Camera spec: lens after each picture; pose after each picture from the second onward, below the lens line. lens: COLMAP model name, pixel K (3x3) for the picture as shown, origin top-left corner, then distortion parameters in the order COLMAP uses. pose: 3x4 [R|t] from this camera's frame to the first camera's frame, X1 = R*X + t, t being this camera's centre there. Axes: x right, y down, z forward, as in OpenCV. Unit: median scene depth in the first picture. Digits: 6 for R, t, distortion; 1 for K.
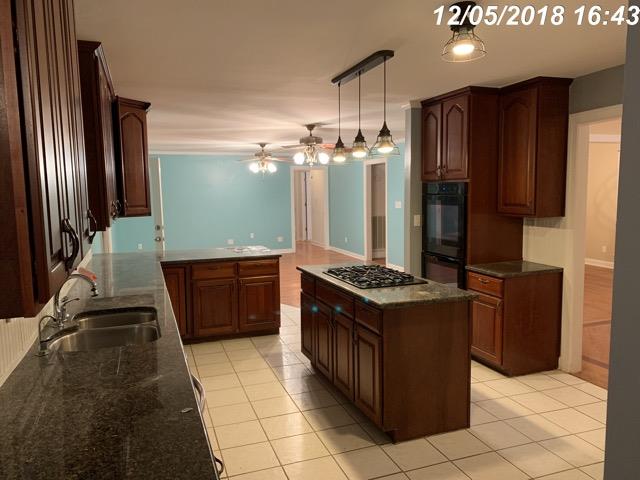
lens RADIAL K [[507.5, 0, 320.9], [0, 507.5, 242.2], [0, 0, 1]] dist [0.063169, 0.002682]
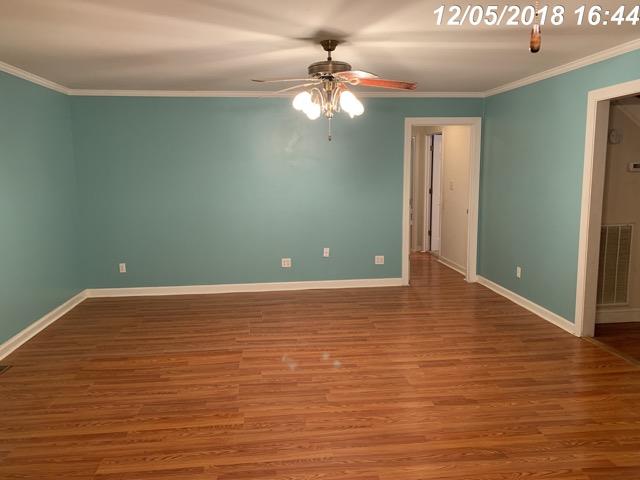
lens RADIAL K [[507.5, 0, 318.6], [0, 507.5, 239.7], [0, 0, 1]] dist [0.063169, 0.002682]
pose [[0.972275, 0.037412, -0.230829, -0.020573], [-0.028537, 0.998724, 0.041671, -0.044896], [0.232093, -0.033928, 0.972102, 0.463644]]
